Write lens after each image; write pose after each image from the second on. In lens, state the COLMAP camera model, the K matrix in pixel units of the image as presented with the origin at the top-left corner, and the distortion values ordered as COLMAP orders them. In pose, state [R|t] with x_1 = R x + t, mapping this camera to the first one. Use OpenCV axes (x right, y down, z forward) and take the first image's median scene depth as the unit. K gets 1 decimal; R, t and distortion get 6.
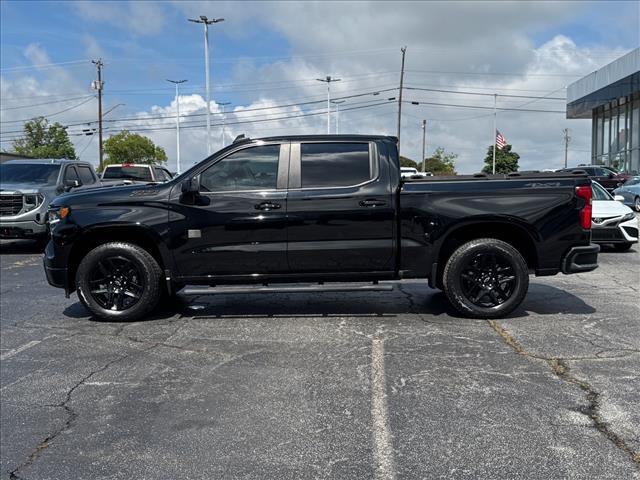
lens RADIAL K [[705.4, 0, 320.0], [0, 705.4, 240.0], [0, 0, 1]] dist [0.228445, -0.576019]
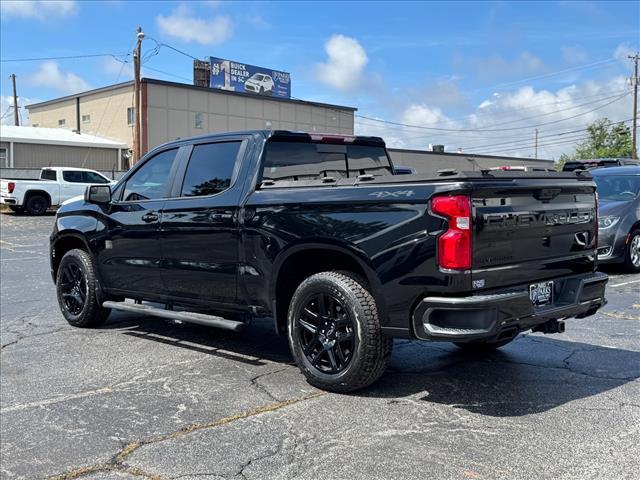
lens RADIAL K [[705.4, 0, 320.0], [0, 705.4, 240.0], [0, 0, 1]] dist [0.228445, -0.576019]
pose [[0.709107, 0.044335, -0.703705, 0.154520], [-0.046283, 0.998796, 0.016288, -0.009644], [0.703580, 0.021020, 0.710305, 0.113325]]
